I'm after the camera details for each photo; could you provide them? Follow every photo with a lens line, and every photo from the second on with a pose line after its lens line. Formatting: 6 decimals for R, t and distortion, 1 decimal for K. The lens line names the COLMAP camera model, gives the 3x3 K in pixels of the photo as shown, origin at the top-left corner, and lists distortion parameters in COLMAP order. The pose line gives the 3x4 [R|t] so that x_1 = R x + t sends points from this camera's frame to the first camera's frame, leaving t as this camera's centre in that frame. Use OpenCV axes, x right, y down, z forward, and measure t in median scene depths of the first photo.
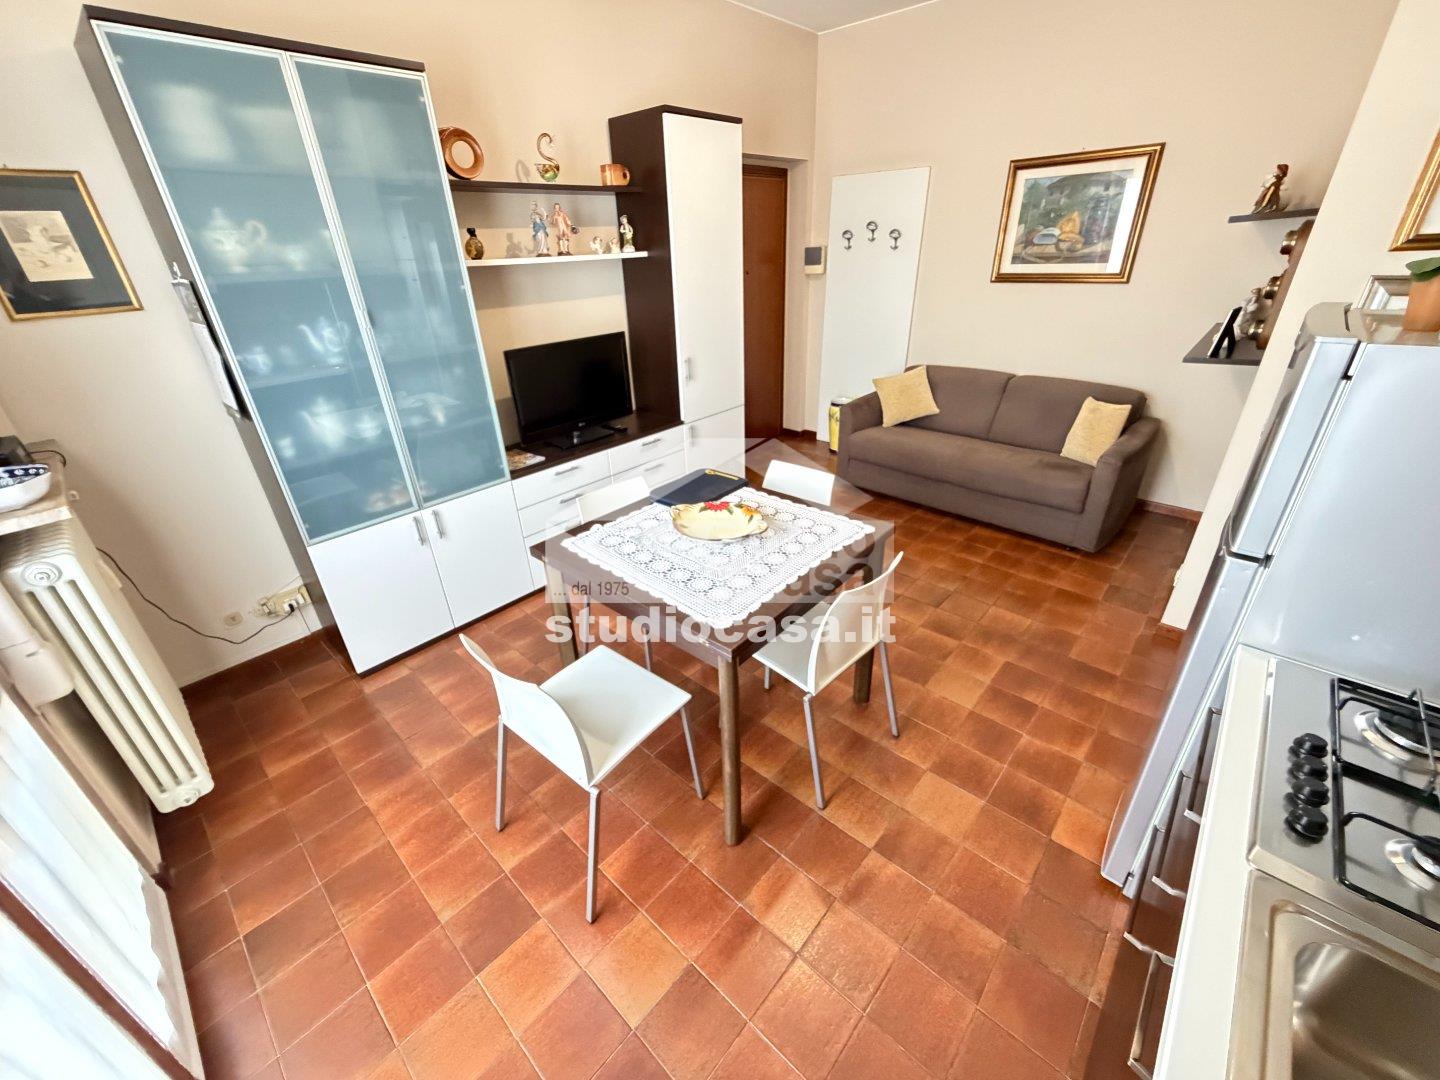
lens RADIAL K [[579.0, 0, 711.2], [0, 579.0, 539.8], [0, 0, 1]] dist [-0.000952, -0.000170]
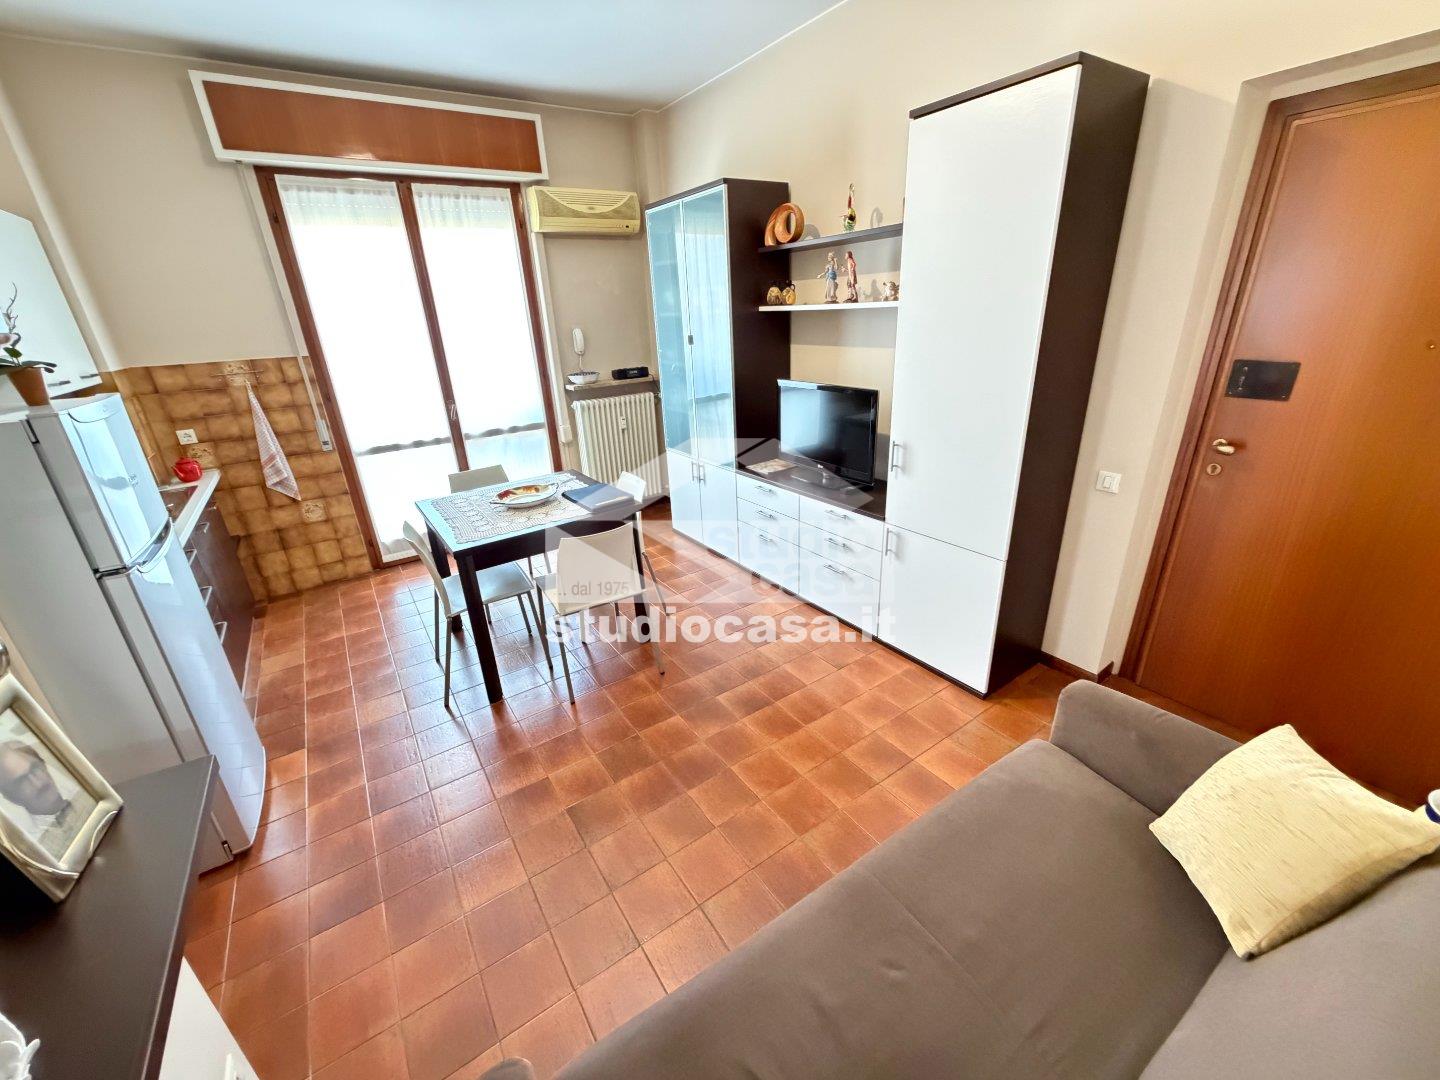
lens RADIAL K [[569.7, 0, 720.0], [0, 569.7, 540.0], [0, 0, 1]] dist [0.000199, -0.000009]
pose [[-0.225498, 0.410280, -0.883641, 0.703339], [-0.398596, 0.788763, 0.467946, -0.466321], [0.888972, 0.457737, -0.014329, 0.868078]]
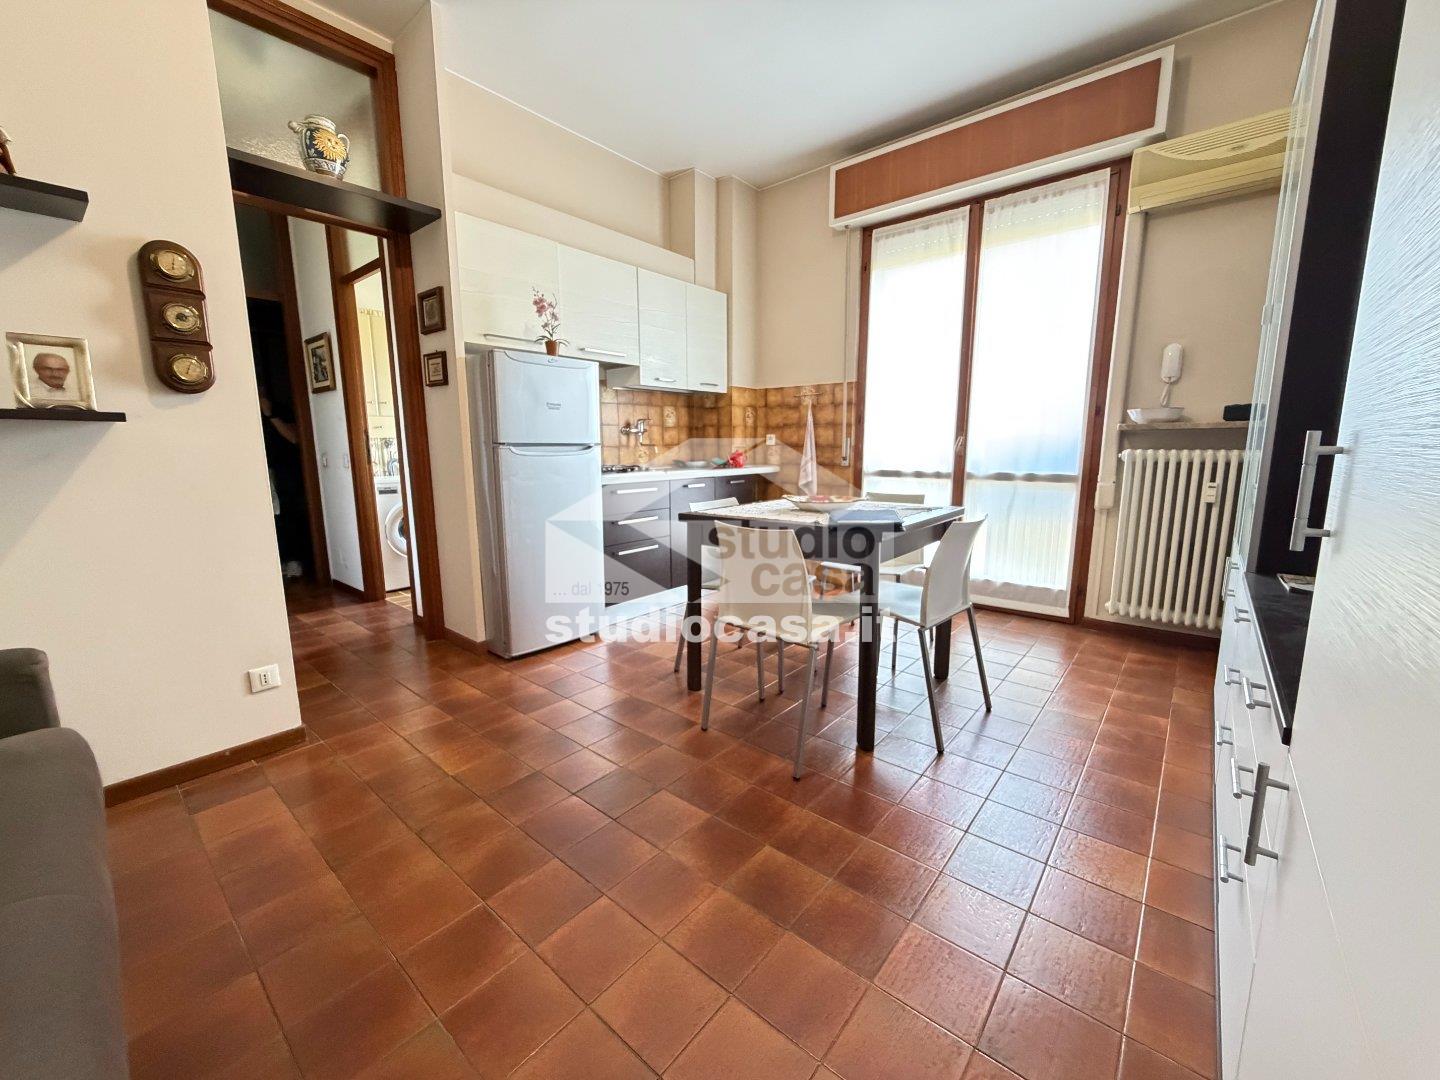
lens RADIAL K [[579.0, 0, 711.2], [0, 579.0, 539.8], [0, 0, 1]] dist [-0.000952, -0.000170]
pose [[-0.998651, 0.046576, -0.022941, 0.166535], [0.023613, 0.800957, 0.598255, -0.408405], [0.046239, 0.596907, -0.800977, 1.165747]]
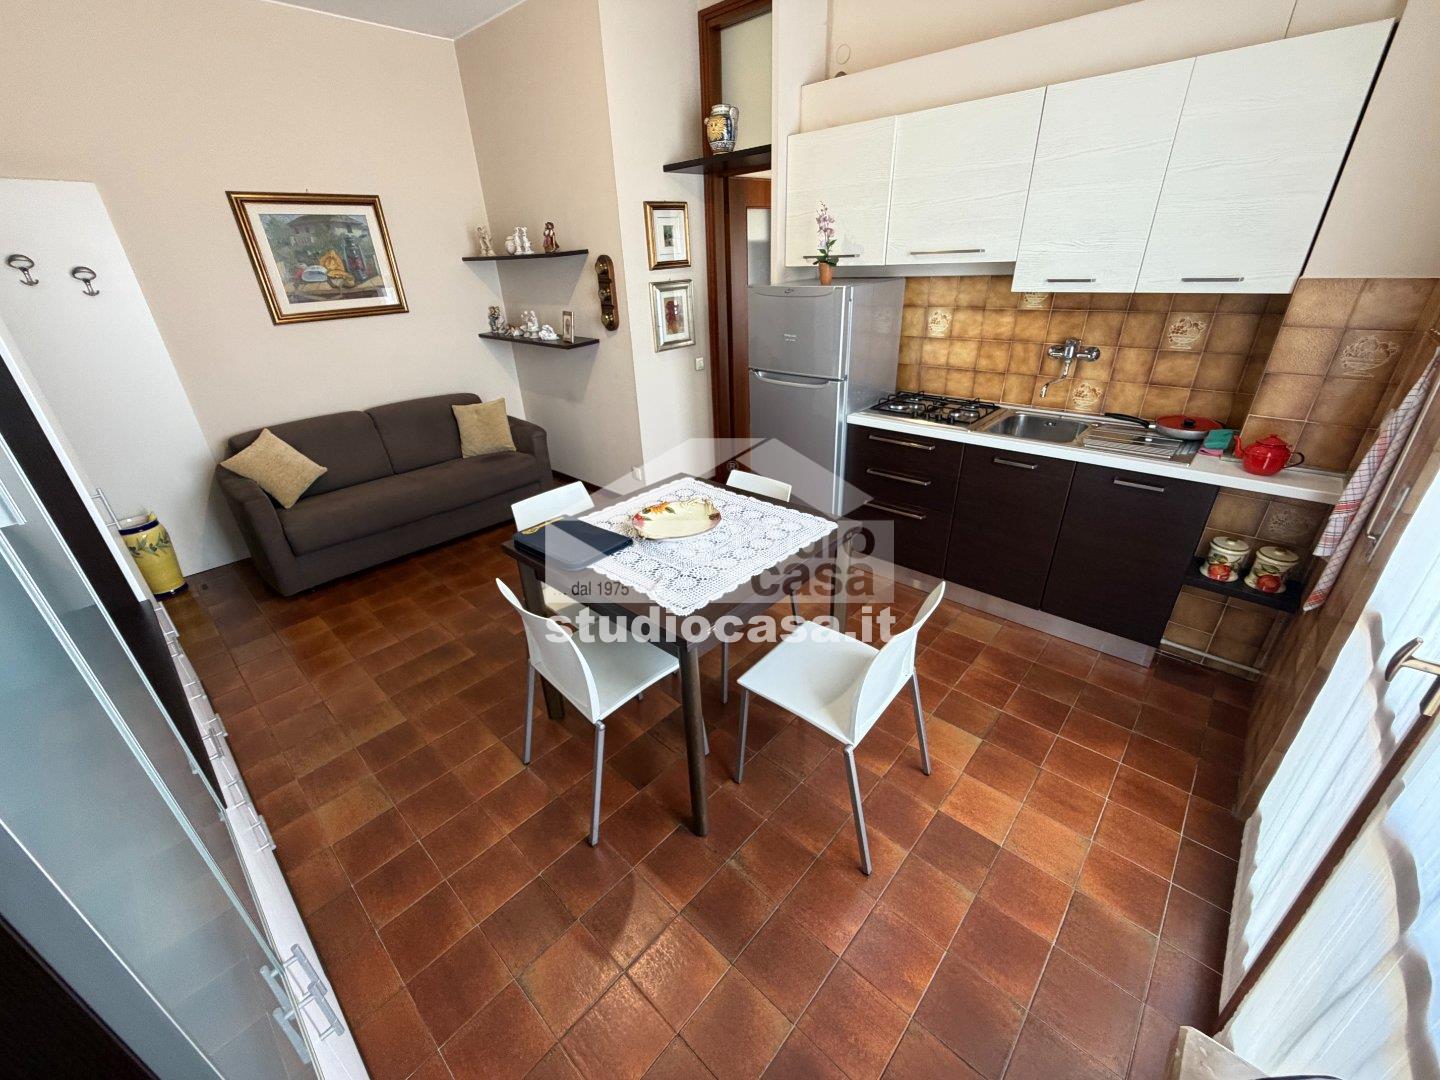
lens RADIAL K [[569.7, 0, 720.0], [0, 569.7, 540.0], [0, 0, 1]] dist [0.000199, -0.000009]
pose [[0.001354, -0.415698, 0.909502, -0.520936], [0.491706, 0.792236, 0.361369, -0.187860], [-0.870760, 0.446719, 0.205474, 0.427204]]
